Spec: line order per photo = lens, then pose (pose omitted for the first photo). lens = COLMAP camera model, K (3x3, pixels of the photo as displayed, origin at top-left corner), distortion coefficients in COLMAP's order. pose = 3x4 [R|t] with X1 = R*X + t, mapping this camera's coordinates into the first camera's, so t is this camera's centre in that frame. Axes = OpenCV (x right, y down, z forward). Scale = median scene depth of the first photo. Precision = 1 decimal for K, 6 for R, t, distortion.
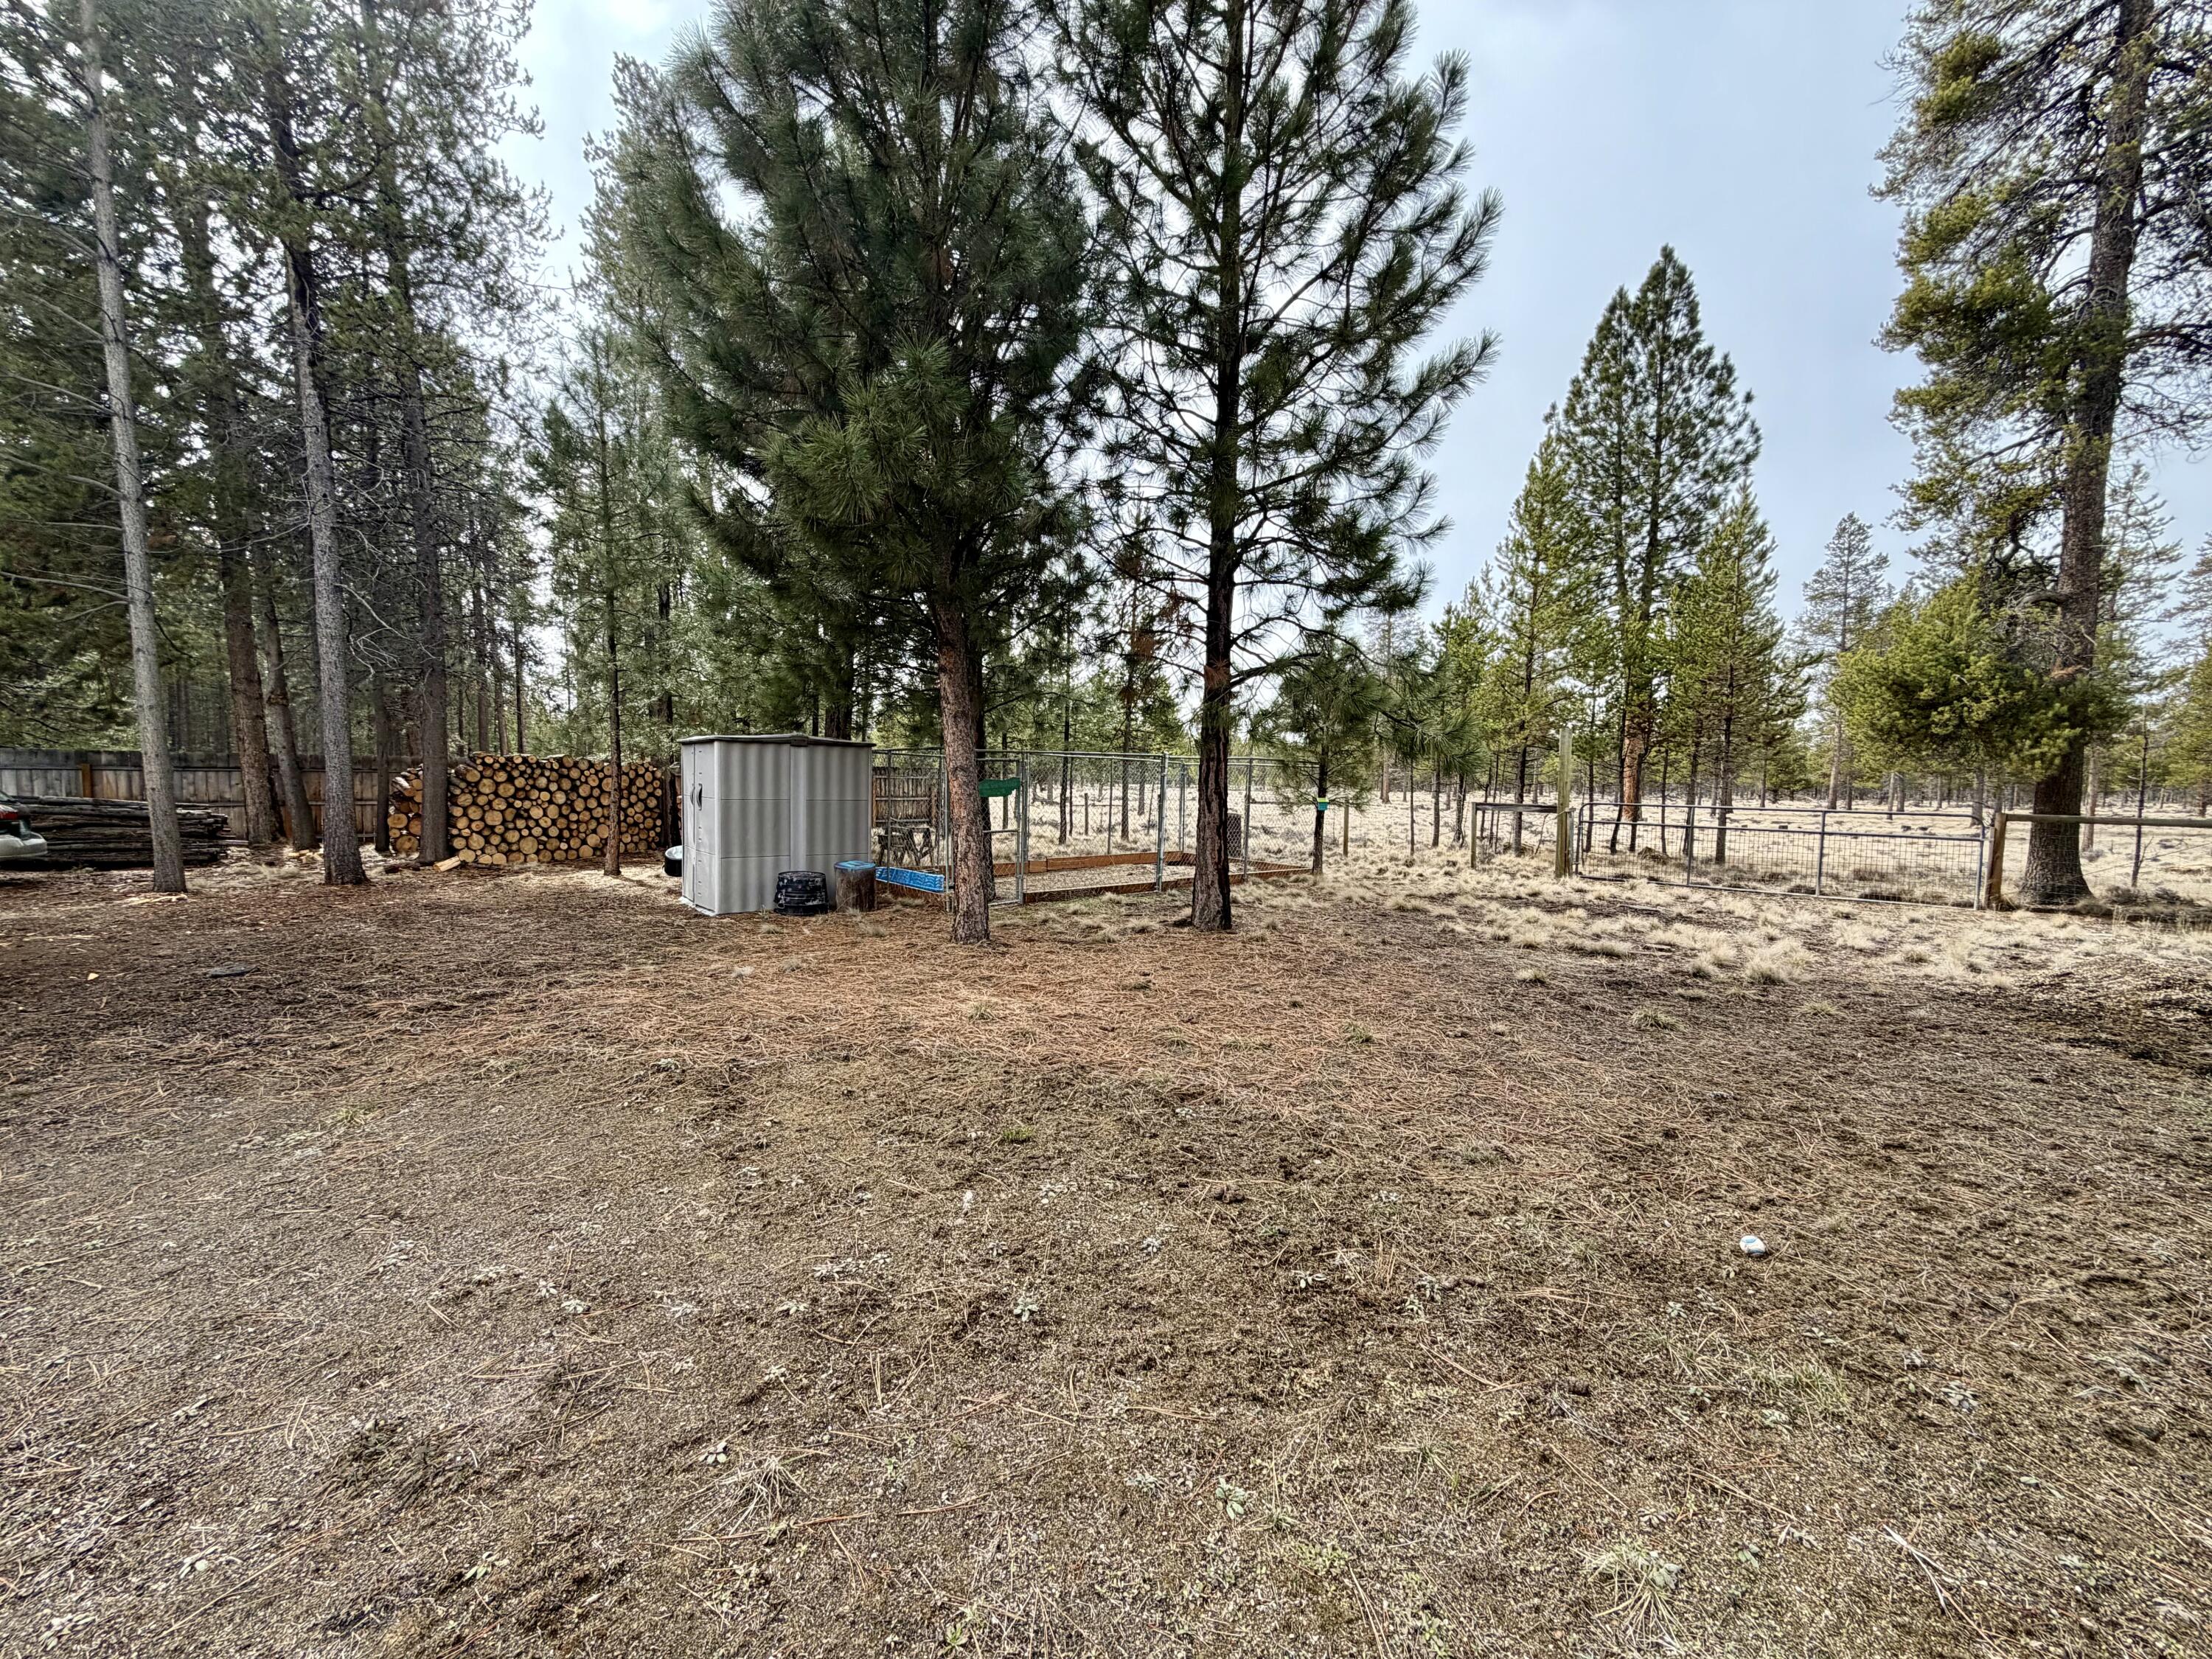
lens RADIAL K [[888.1, 0, 1077.5], [0, 888.1, 834.1], [0, 0, 1]] dist [-0.000121, -0.000498]
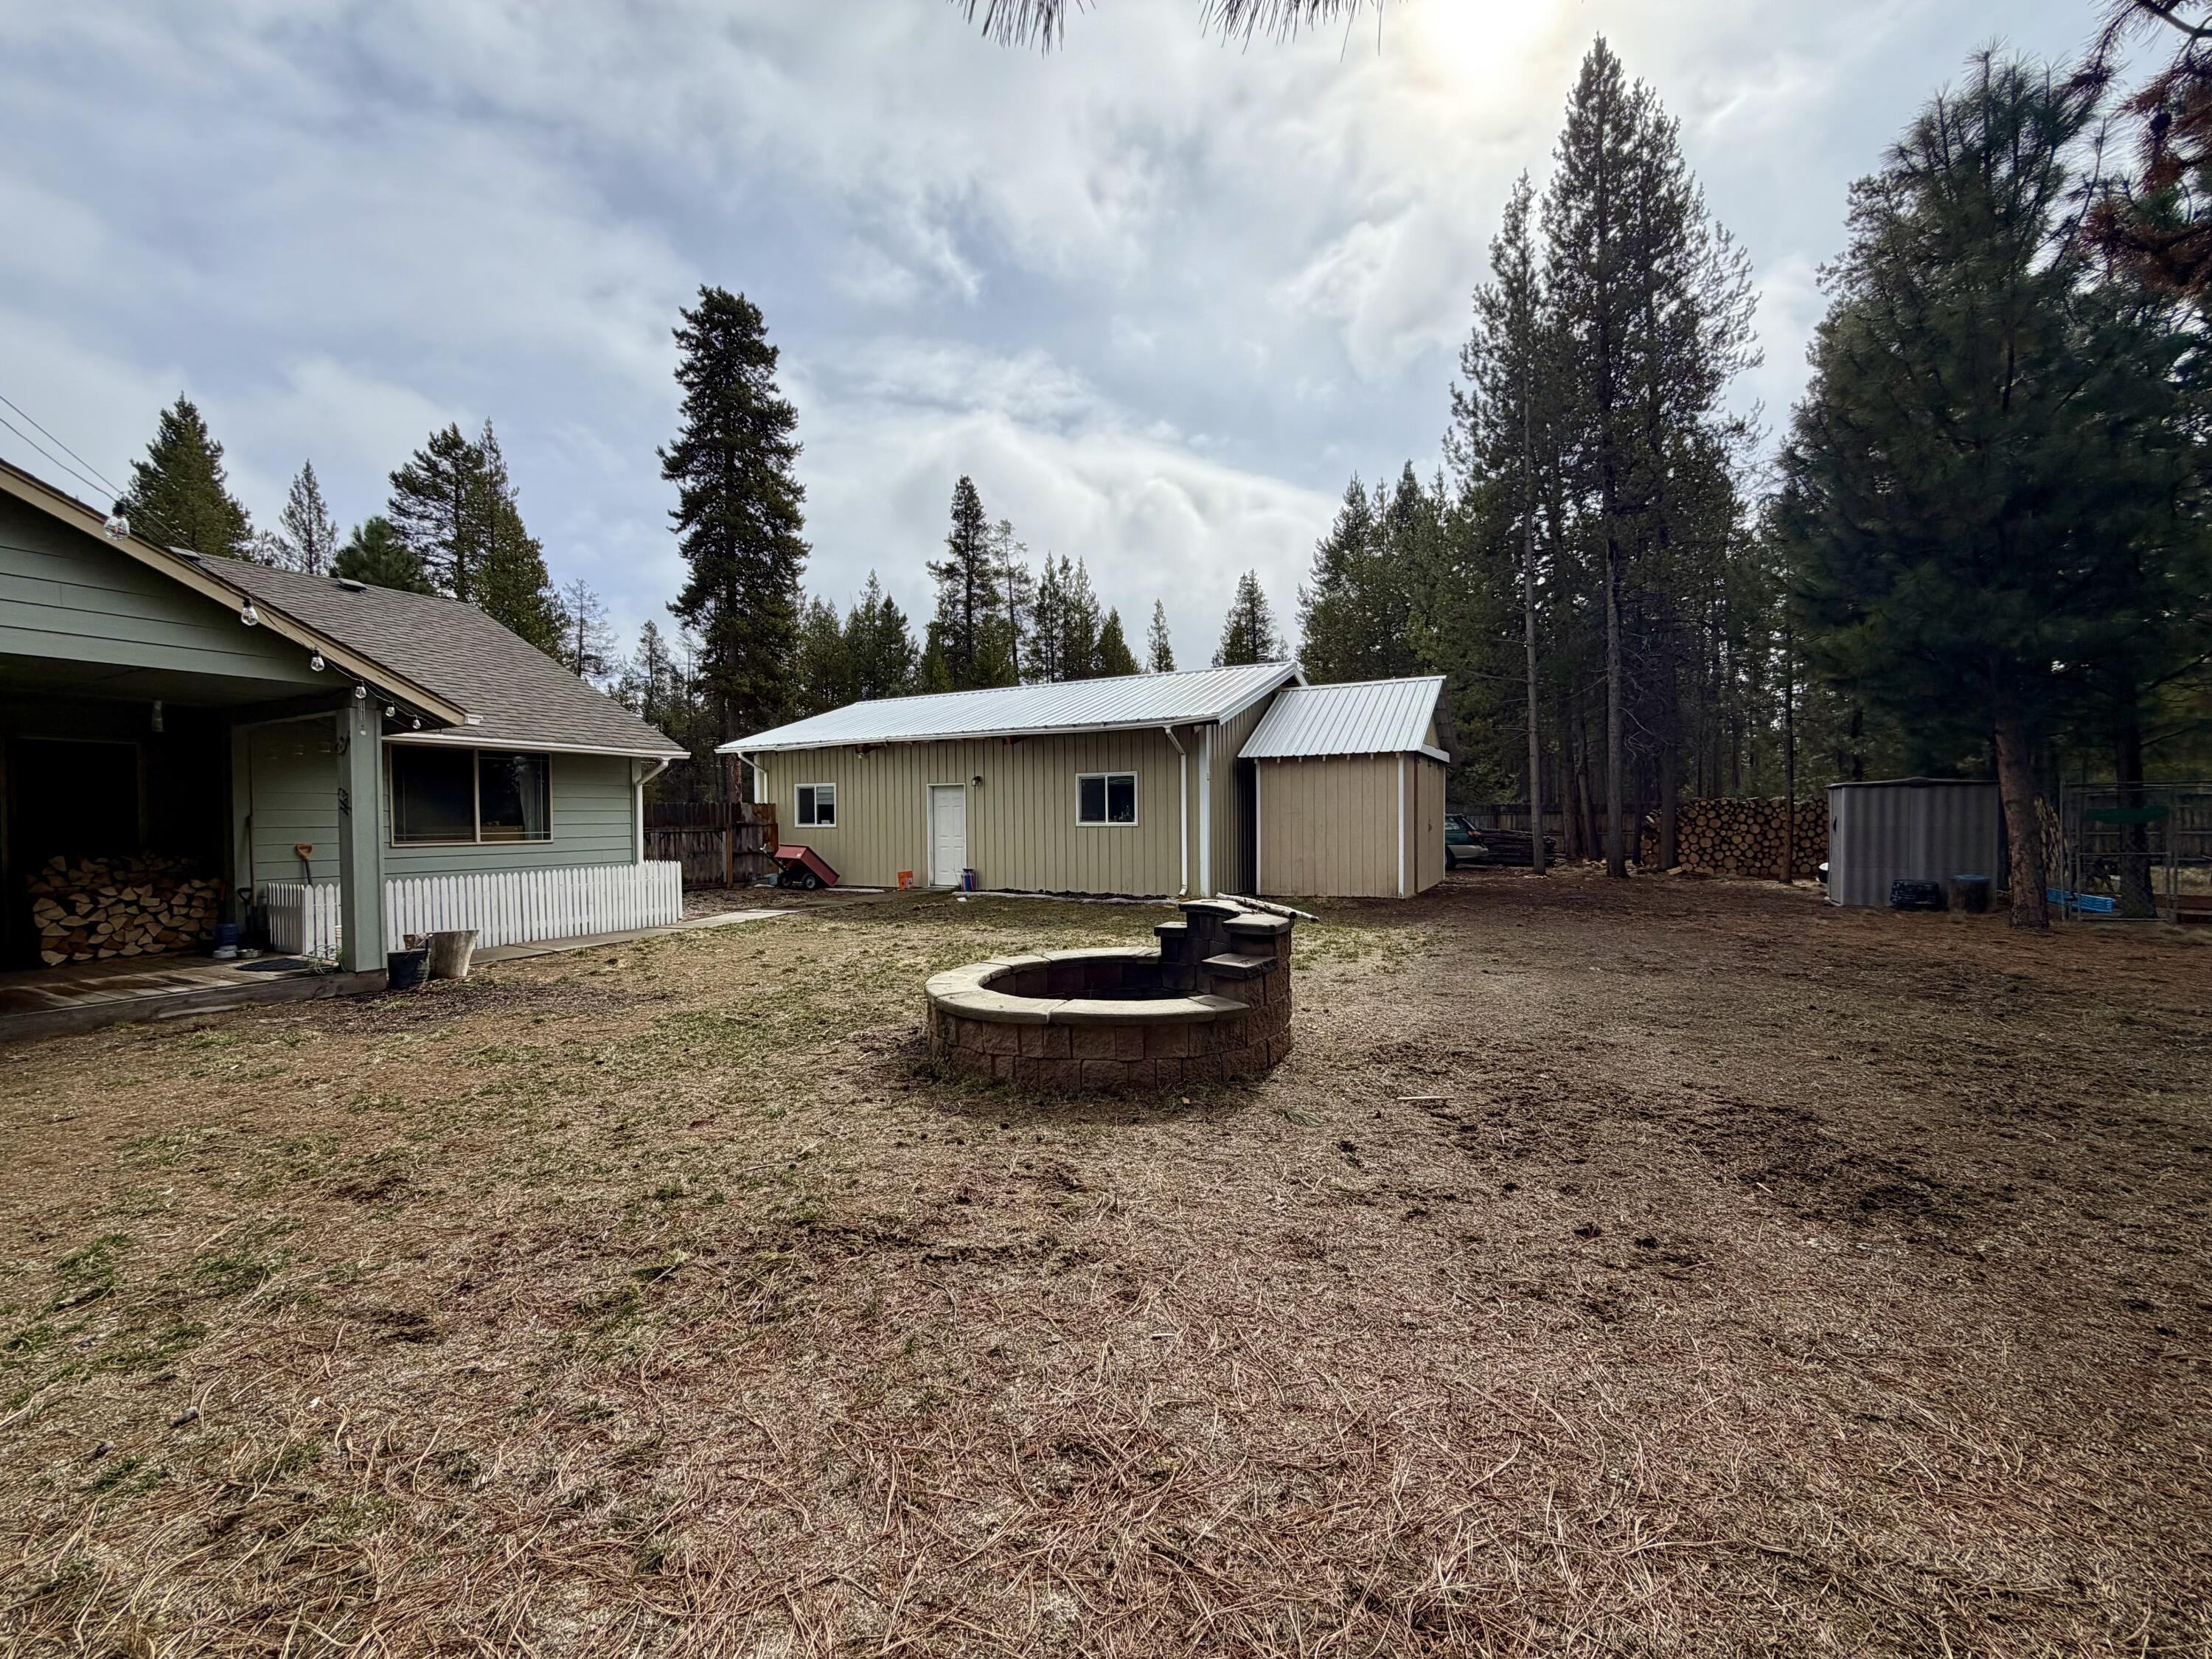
lens RADIAL K [[888.1, 0, 1124.8], [0, 888.1, 836.5], [0, 0, 1]] dist [-0.000121, -0.000498]
pose [[0.371793, 0.005200, -0.928301, 0.354121], [-0.045547, 0.998882, -0.012647, 0.034590], [0.927197, 0.046984, 0.371615, -0.445628]]
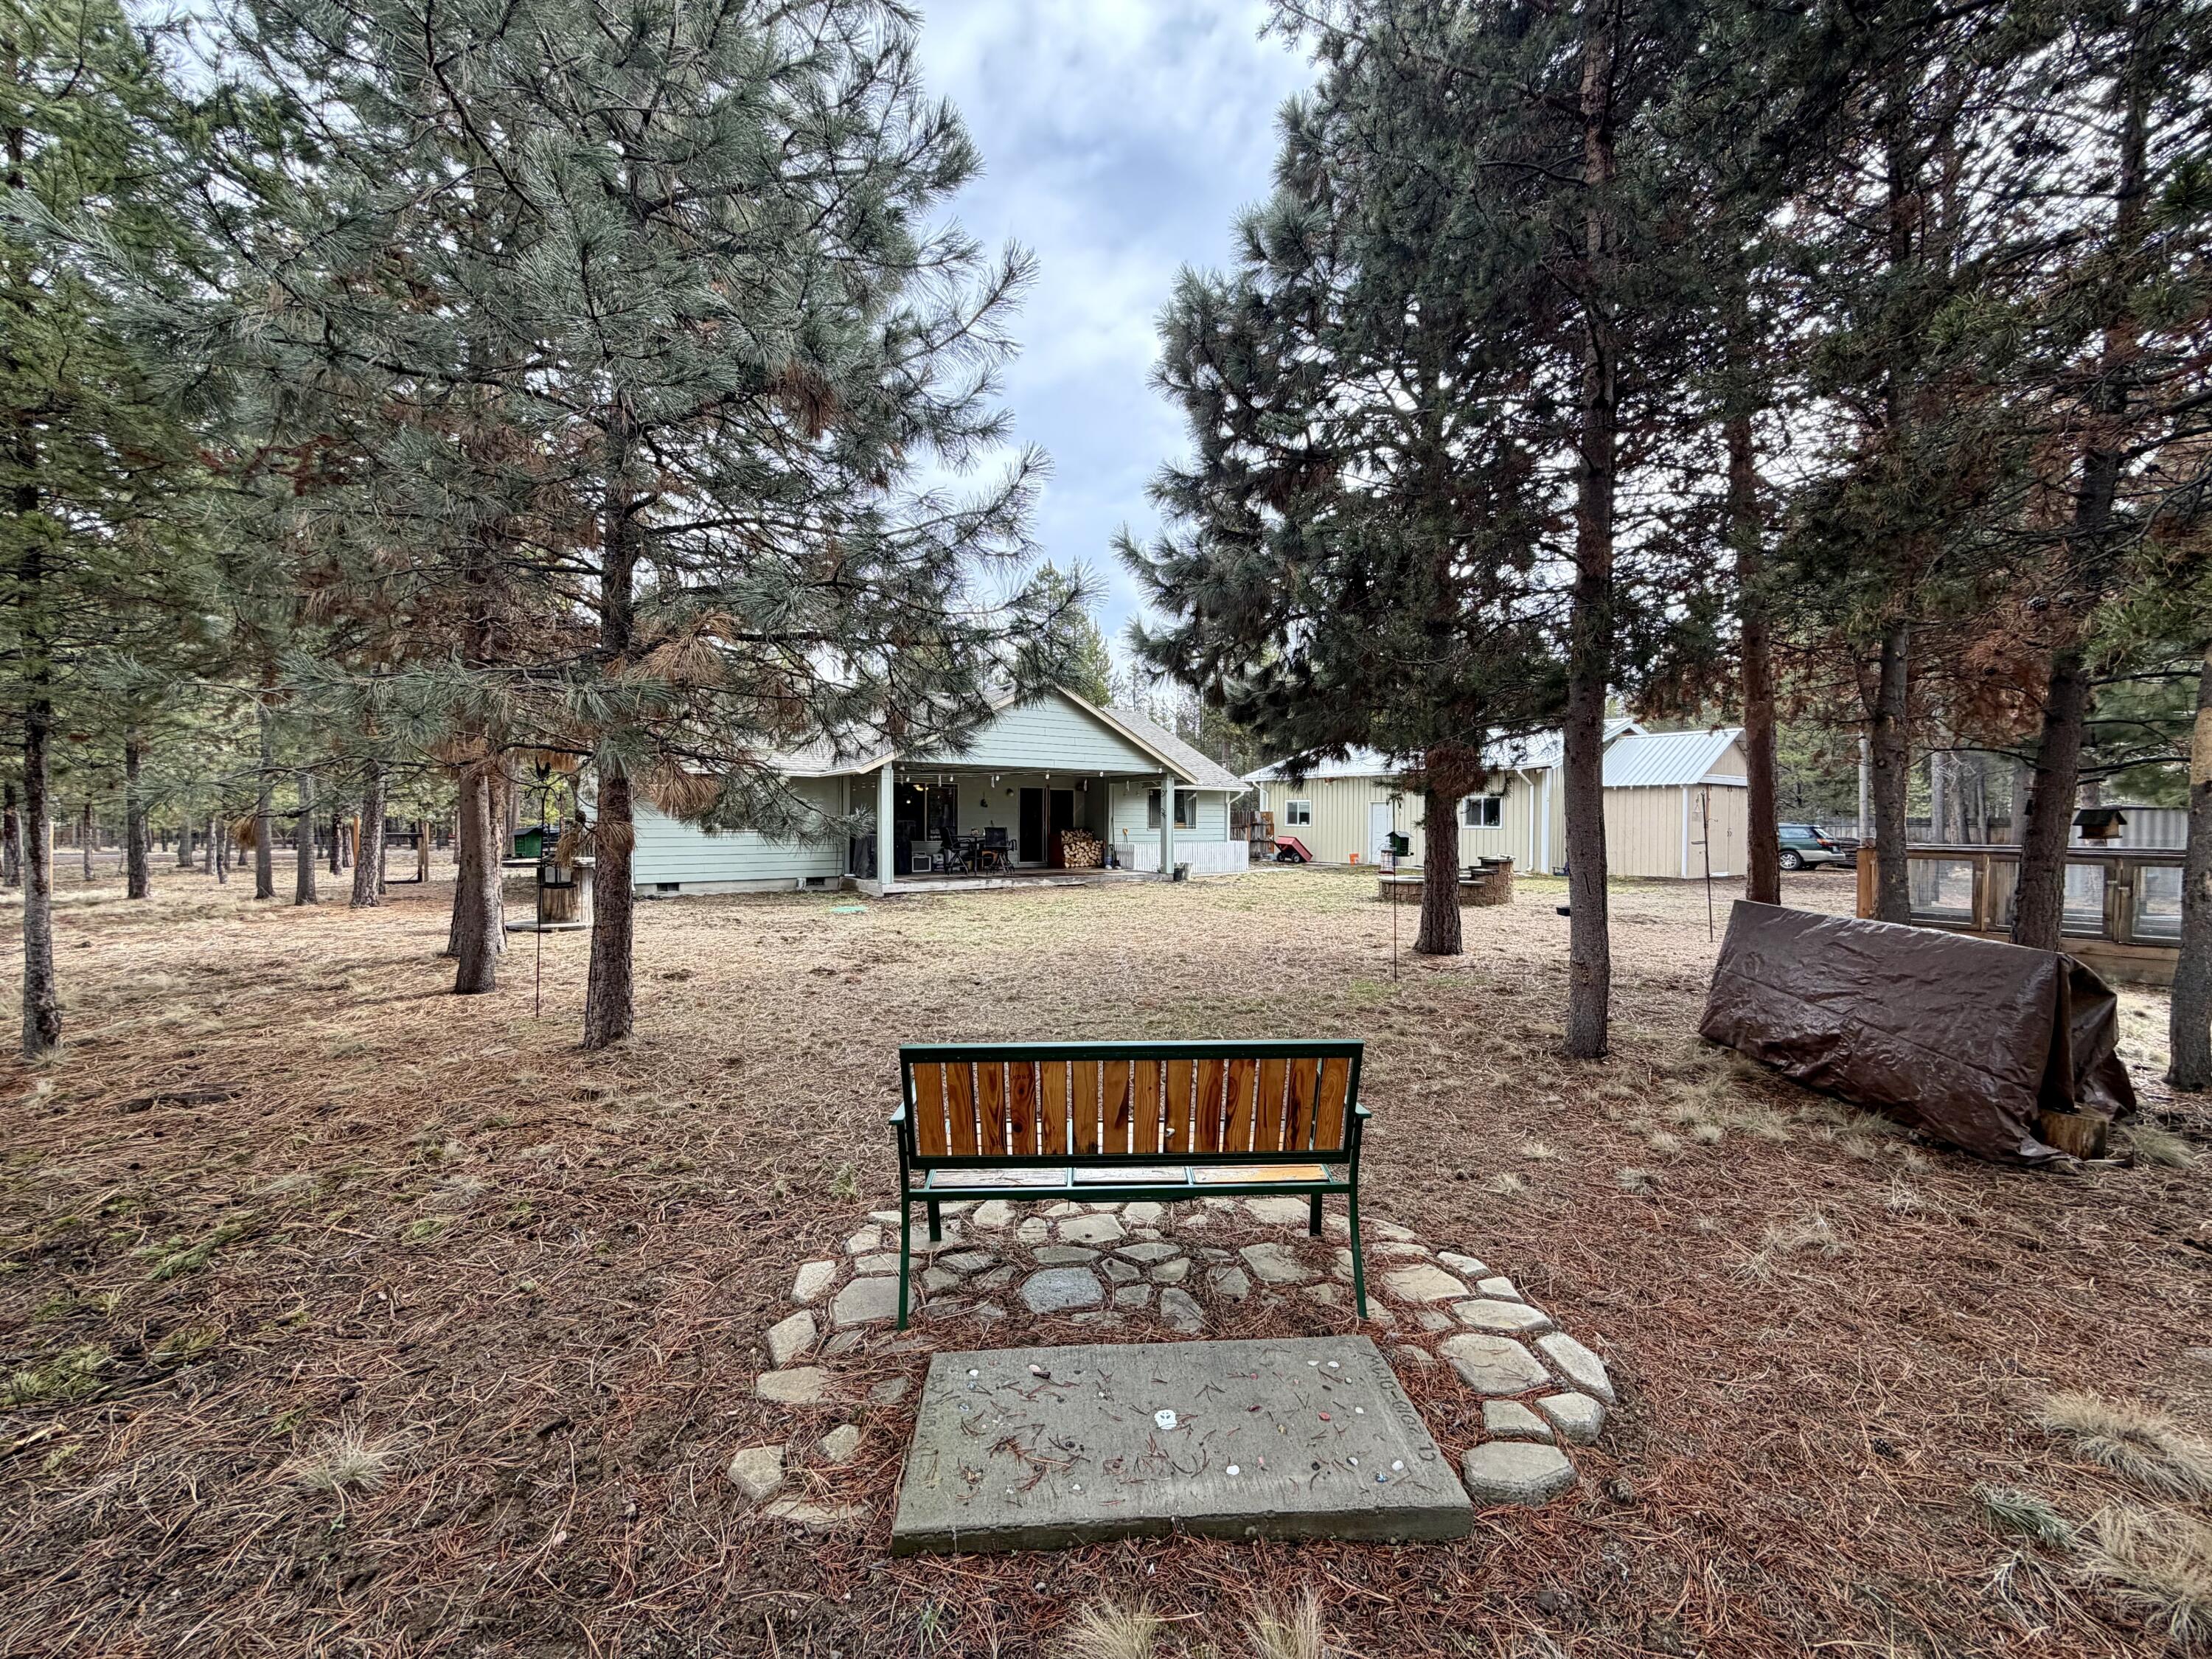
lens RADIAL K [[888.1, 0, 1094.2], [0, 888.1, 819.6], [0, 0, 1]] dist [-0.000121, -0.000498]
pose [[-0.110373, -0.014529, -0.993784, 1.232222], [-0.071794, 0.997398, -0.006609, 0.060378], [0.991294, 0.070618, -0.111129, -0.645712]]
